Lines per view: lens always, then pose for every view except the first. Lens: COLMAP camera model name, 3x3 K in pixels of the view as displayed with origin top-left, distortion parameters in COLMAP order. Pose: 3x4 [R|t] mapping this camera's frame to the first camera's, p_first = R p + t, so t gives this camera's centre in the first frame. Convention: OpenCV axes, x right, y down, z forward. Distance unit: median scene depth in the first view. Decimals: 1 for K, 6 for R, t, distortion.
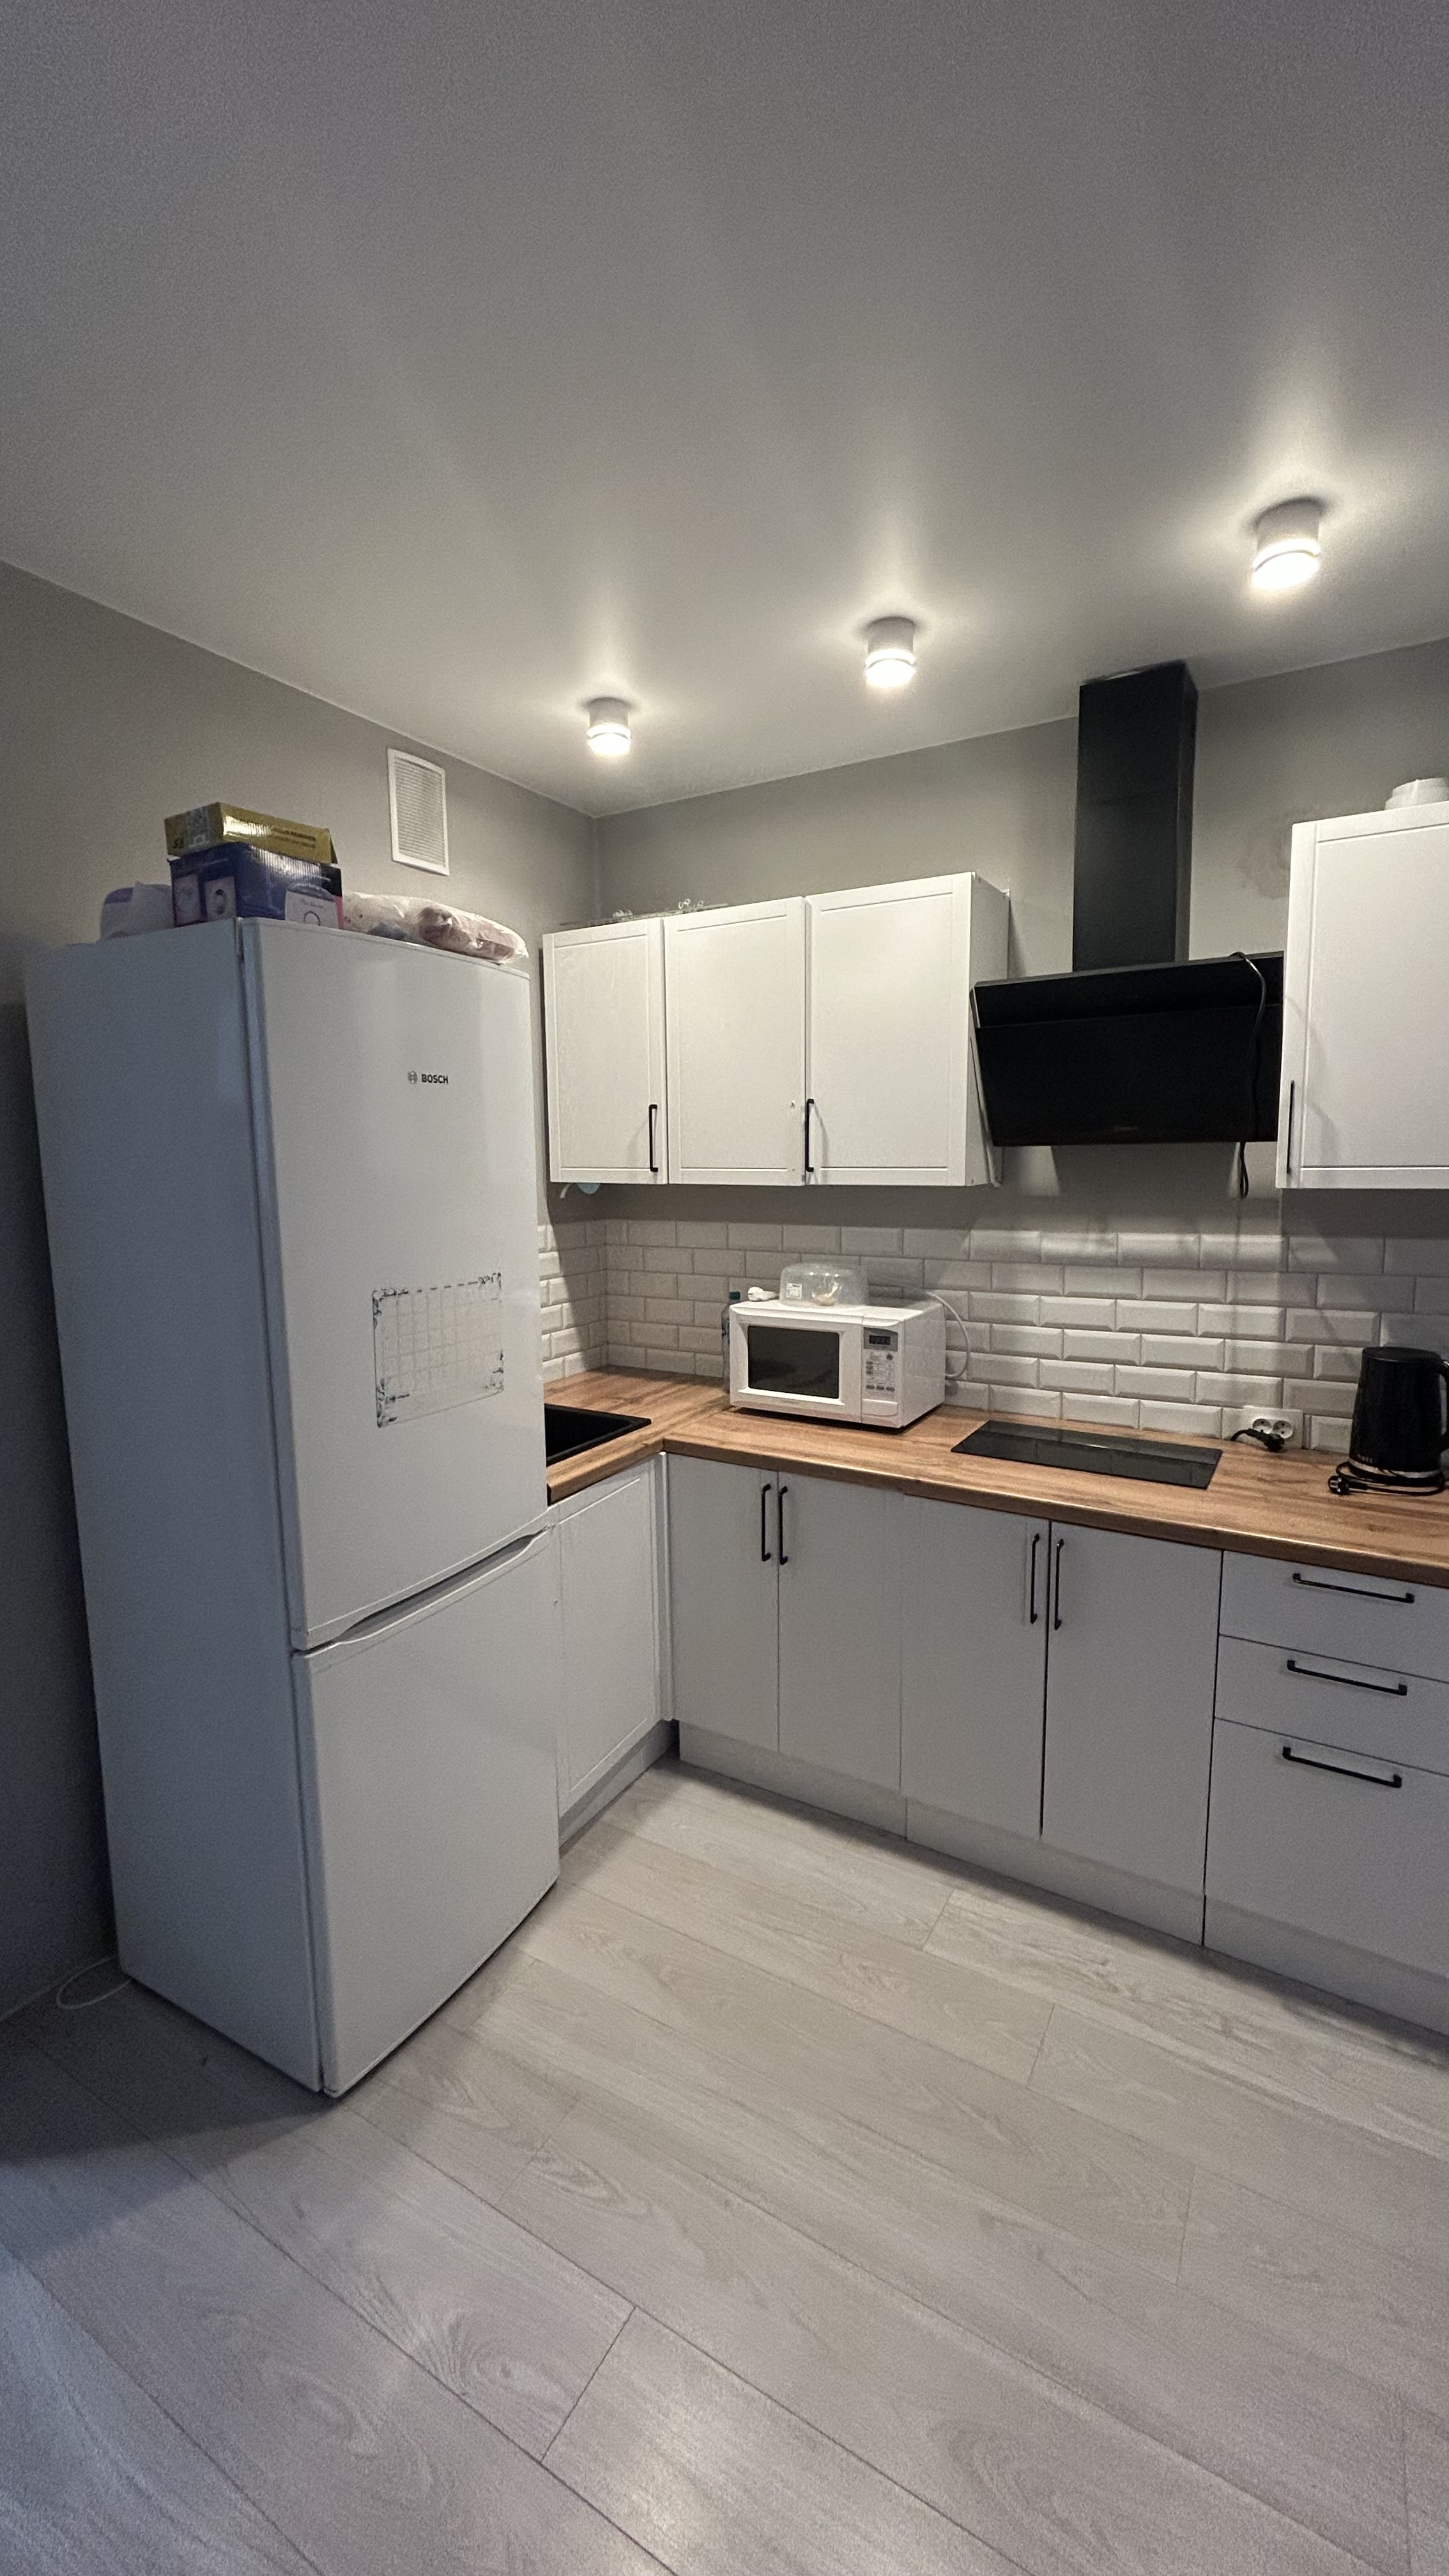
lens RADIAL K [[1026.2, 0, 724.5], [0, 1026.2, 1288.0], [0, 0, 1]] dist [0.012637, 0.000031]
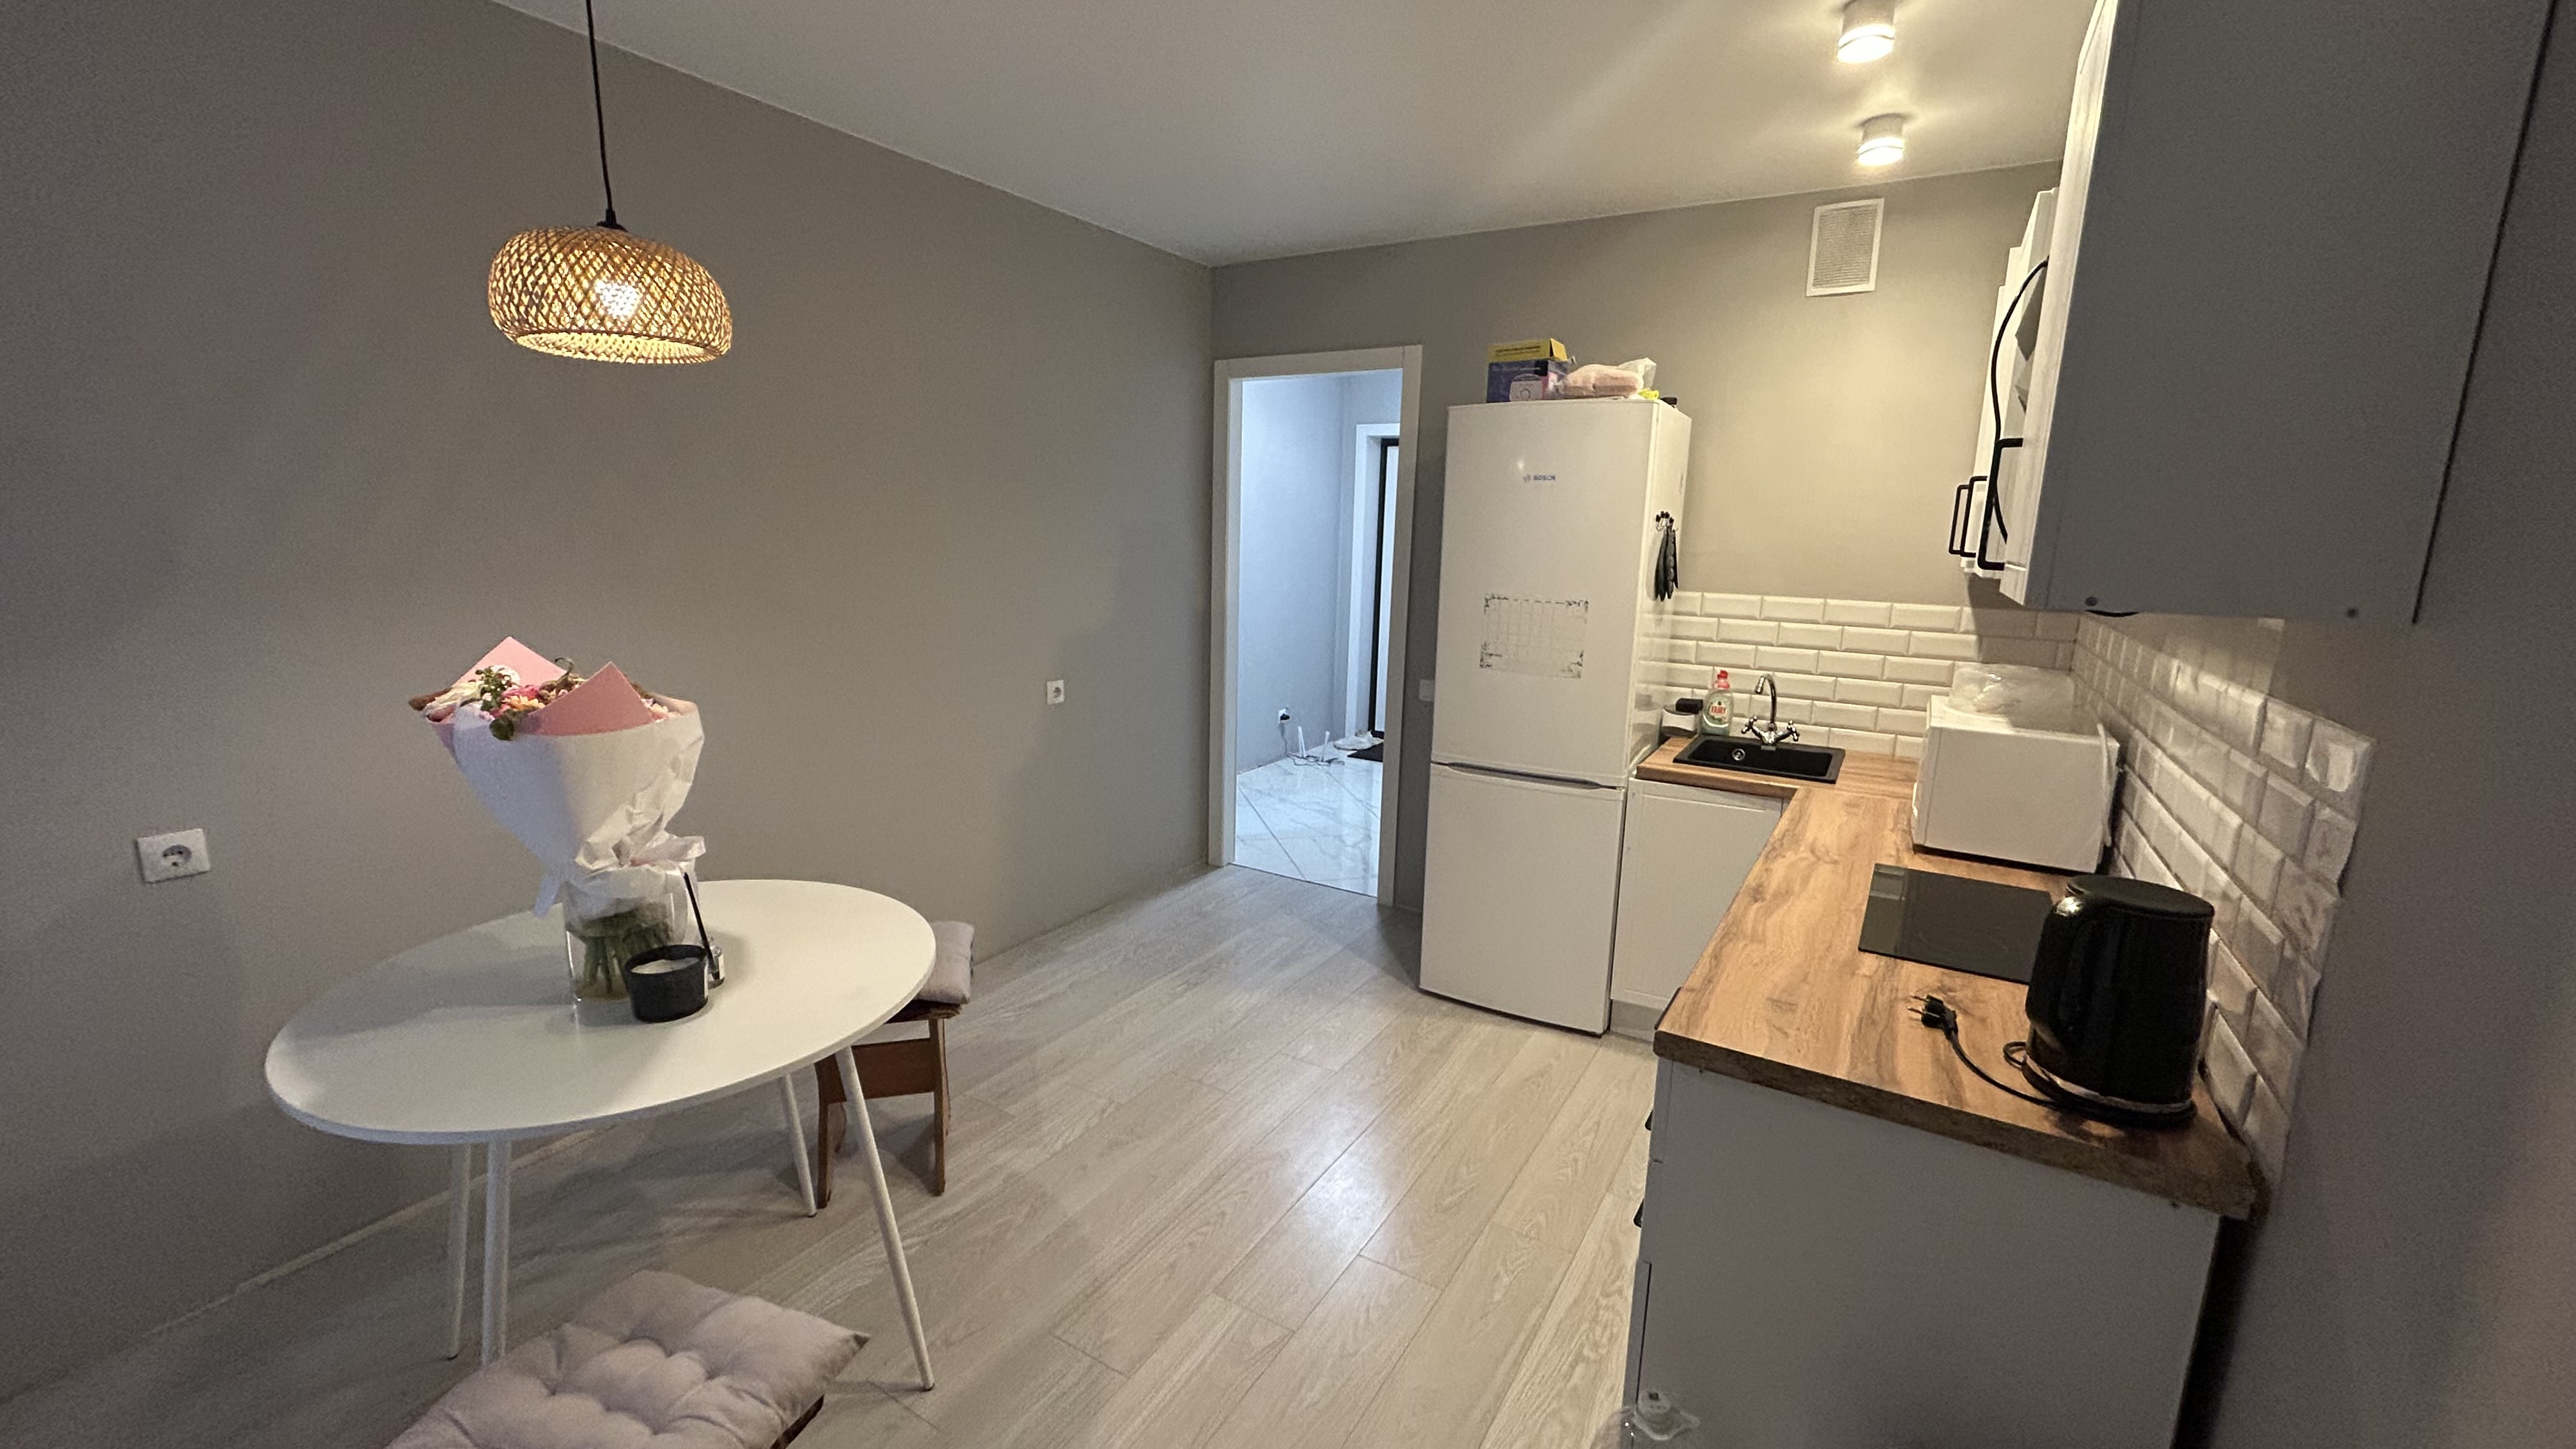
lens RADIAL K [[1026.2, 0, 1288.0], [0, 1026.2, 724.5], [0, 0, 1]] dist [0.012637, 0.000031]
pose [[-0.033461, 0.193277, -0.980574, 1.283011], [-0.159548, 0.967508, 0.196146, -0.062928], [0.986623, 0.163011, -0.001537, 0.556593]]
